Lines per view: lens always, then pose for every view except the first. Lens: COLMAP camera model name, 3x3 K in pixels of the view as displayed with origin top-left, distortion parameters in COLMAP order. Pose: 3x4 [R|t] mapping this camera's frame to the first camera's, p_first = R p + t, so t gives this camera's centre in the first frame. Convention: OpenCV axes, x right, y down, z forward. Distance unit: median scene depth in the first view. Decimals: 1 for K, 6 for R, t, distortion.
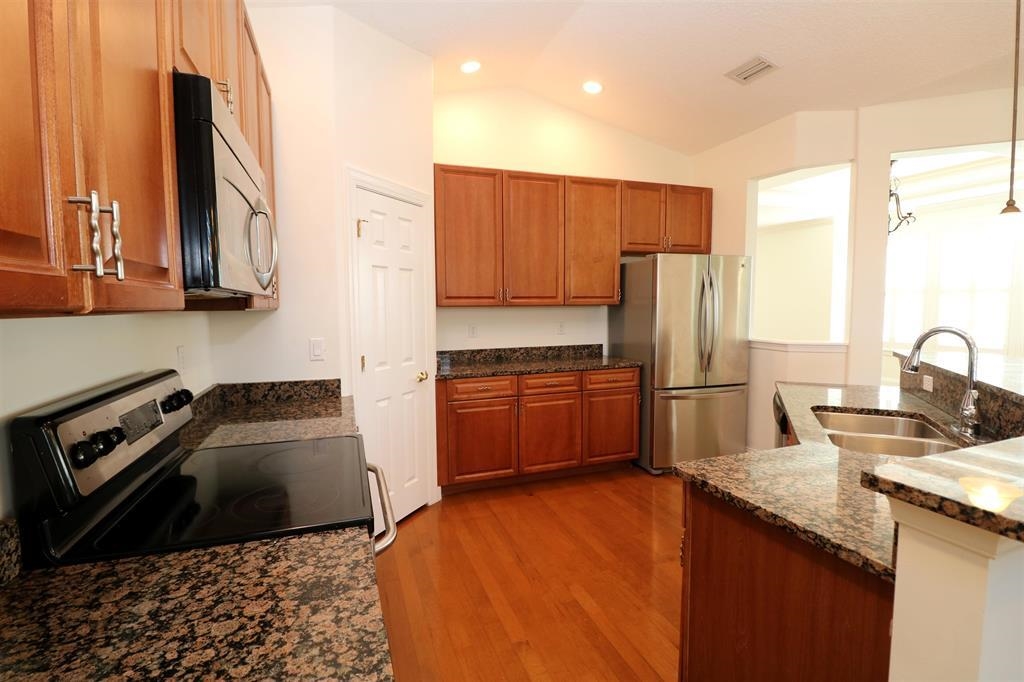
lens RADIAL K [[473.7, 0, 508.7], [0, 473.7, 342.2], [0, 0, 1]] dist [-0.009819, -0.004280]
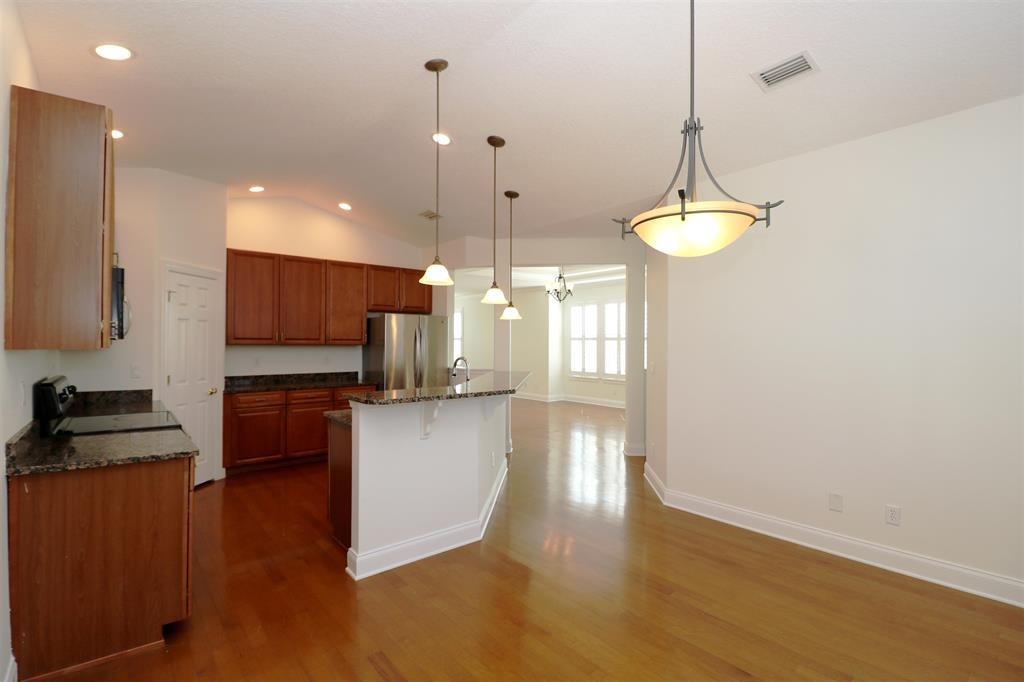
lens RADIAL K [[473.7, 0, 508.6], [0, 473.7, 341.5], [0, 0, 1]] dist [-0.009819, -0.004280]
pose [[0.937036, 0.015746, 0.348876, 0.158985], [0.012733, 0.996779, -0.079186, 0.042534], [-0.348999, 0.078642, 0.933817, -0.677870]]
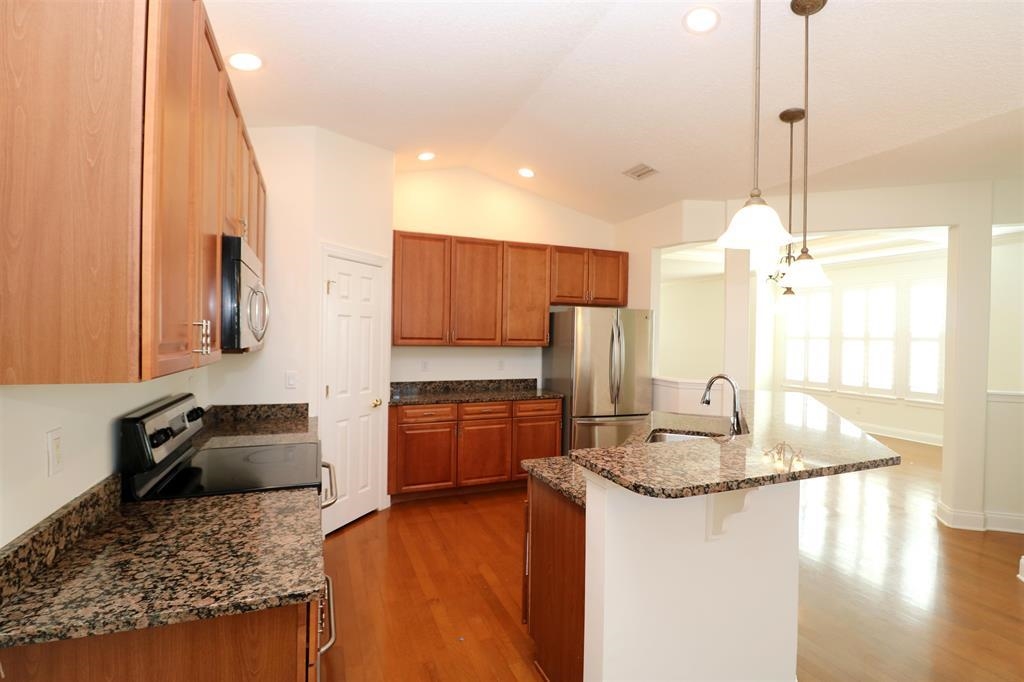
lens RADIAL K [[473.7, 0, 511.3], [0, 473.7, 340.6], [0, 0, 1]] dist [-0.009819, -0.004280]
pose [[0.998392, 0.023723, 0.051475, 0.091808], [-0.020220, 0.997512, -0.067534, -0.012040], [-0.052949, 0.066385, 0.996388, -0.237026]]
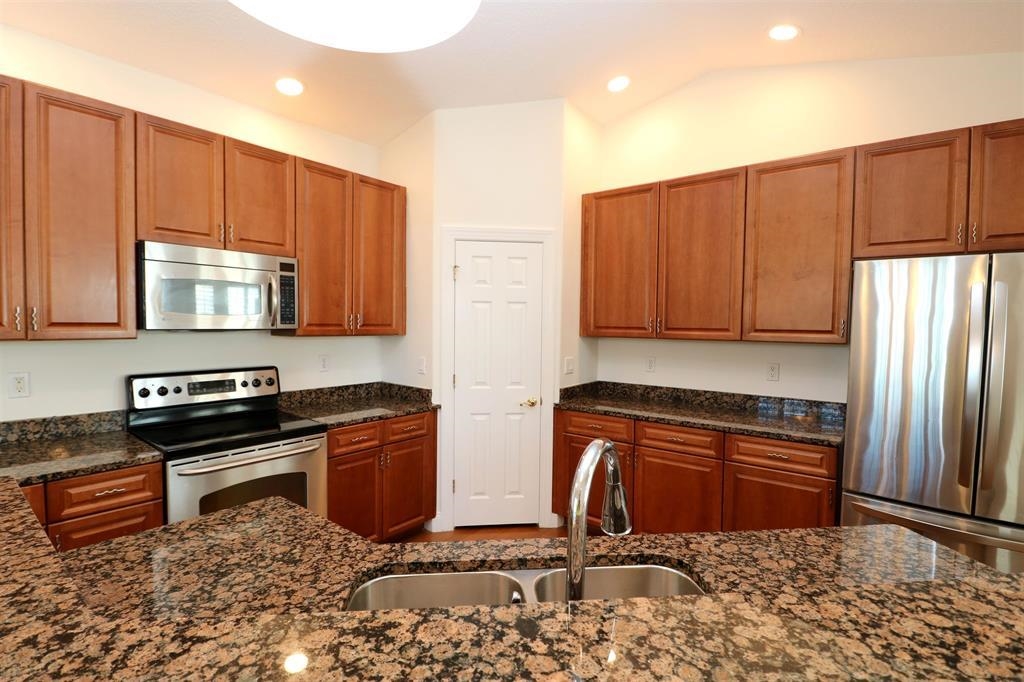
lens RADIAL K [[473.7, 0, 509.2], [0, 473.7, 343.2], [0, 0, 1]] dist [-0.009819, -0.004280]
pose [[0.533072, 0.054344, -0.844323, 0.625441], [-0.083080, 0.996474, 0.011684, -0.060867], [0.841981, 0.063918, 0.535708, 0.345901]]
